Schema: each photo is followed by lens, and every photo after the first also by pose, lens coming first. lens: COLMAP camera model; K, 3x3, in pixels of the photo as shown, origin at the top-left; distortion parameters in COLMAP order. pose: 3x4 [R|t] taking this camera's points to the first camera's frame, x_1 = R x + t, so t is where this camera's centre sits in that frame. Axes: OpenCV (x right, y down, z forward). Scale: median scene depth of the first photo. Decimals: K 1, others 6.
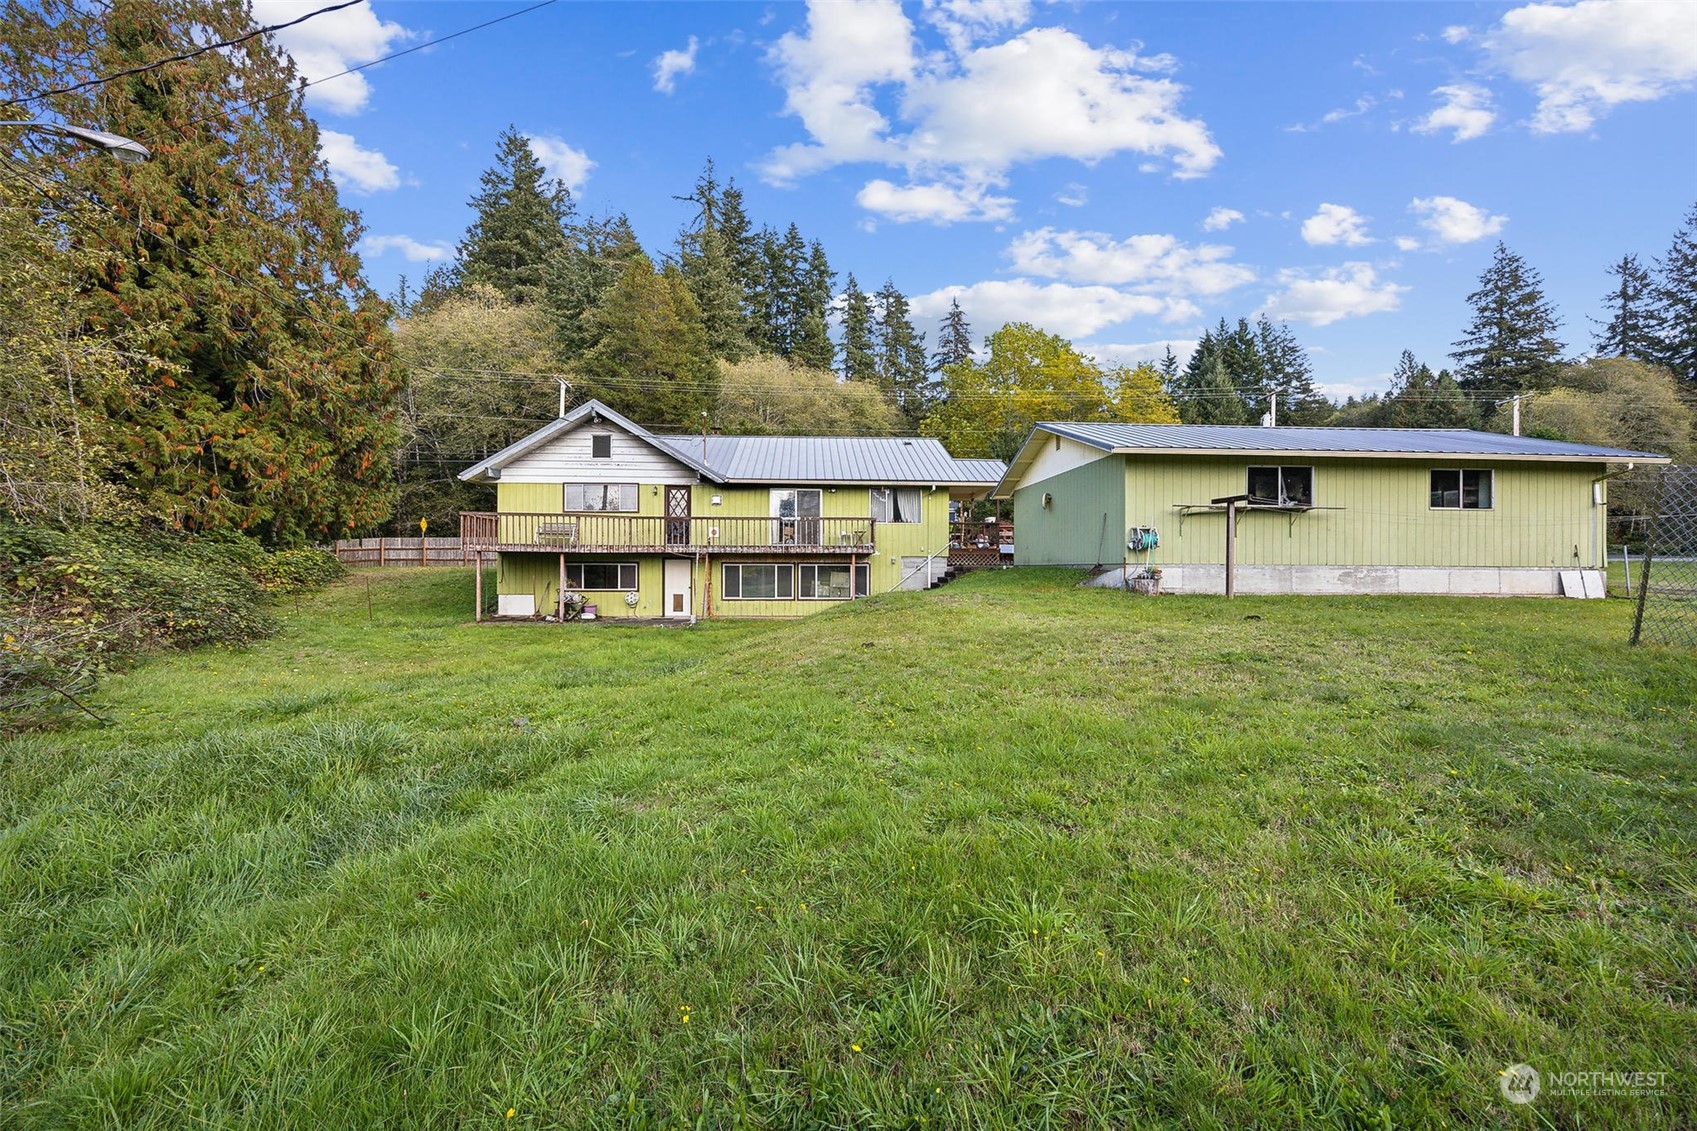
lens RADIAL K [[648.4, 0, 859.6], [0, 648.4, 575.4], [0, 0, 1]] dist [0.000170, -0.000093]
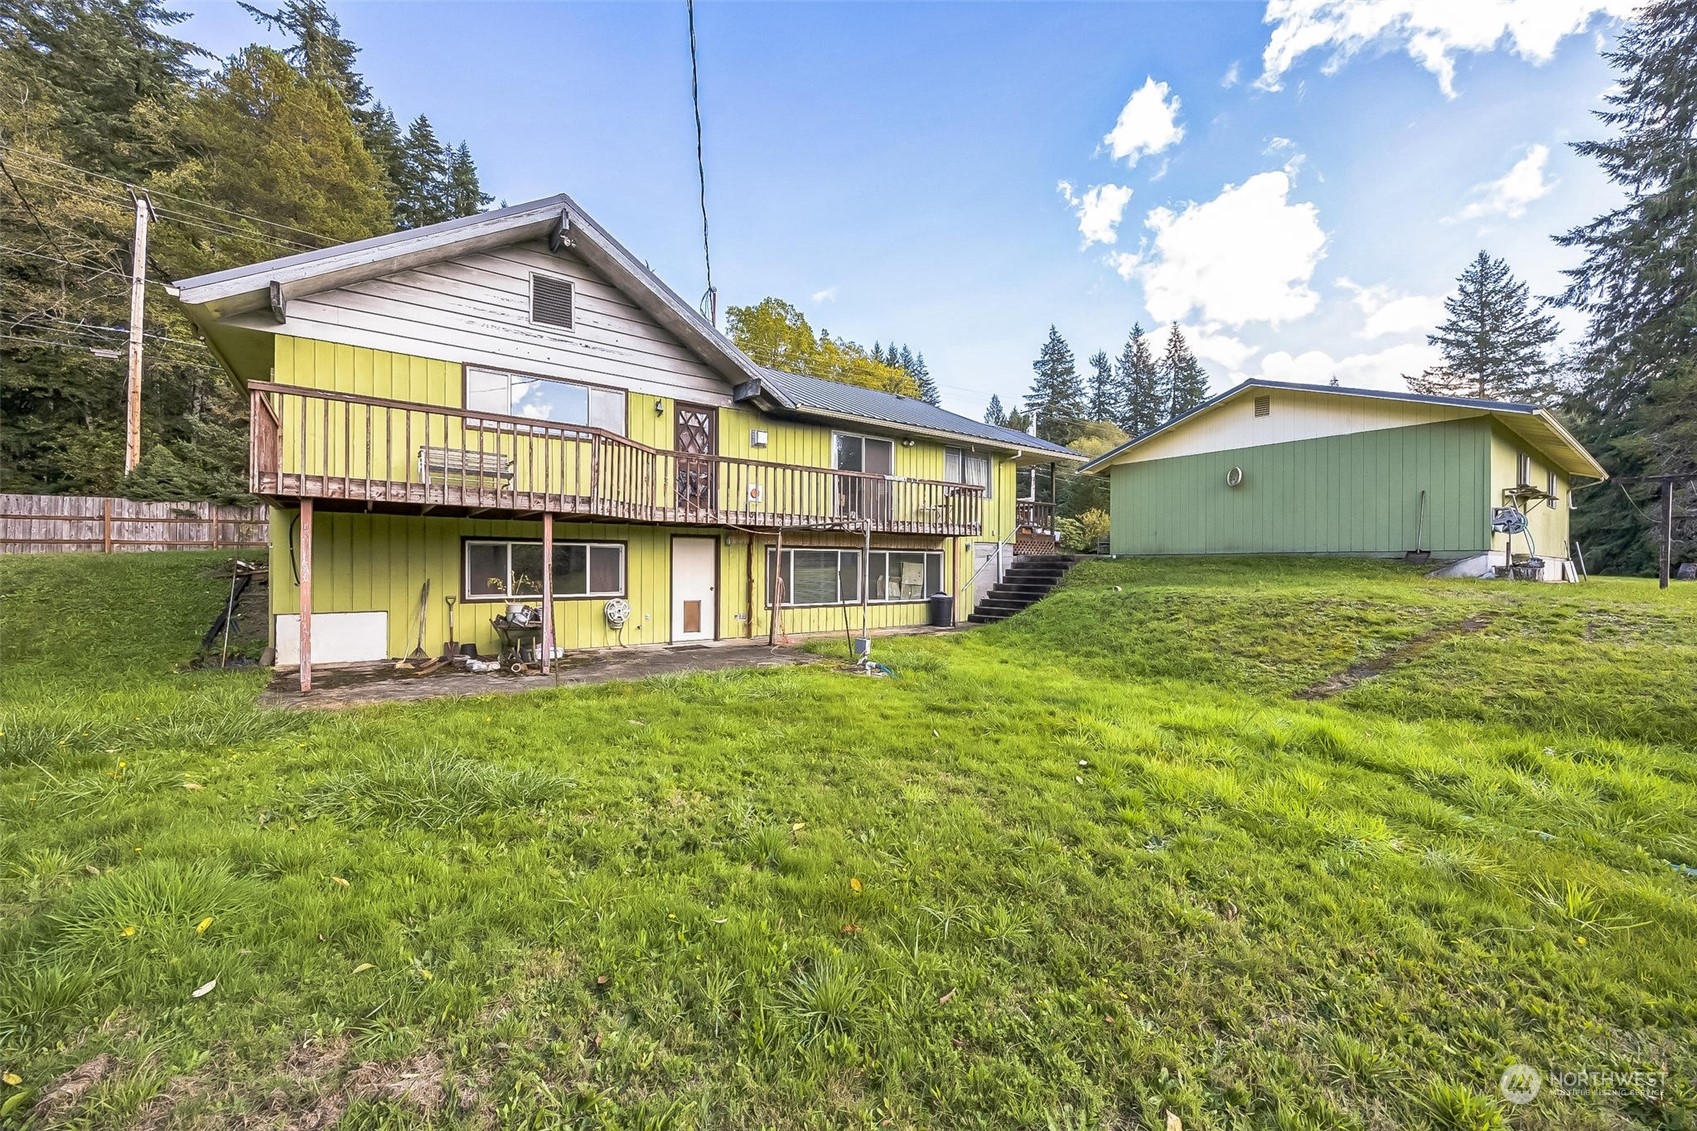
lens RADIAL K [[648.4, 0, 843.3], [0, 648.4, 556.1], [0, 0, 1]] dist [0.000170, -0.000093]
pose [[0.842663, 0.012981, 0.538285, -0.469409], [0.001727, 0.999639, -0.026810, 0.006517], [-0.538438, 0.023522, 0.842337, 0.469621]]
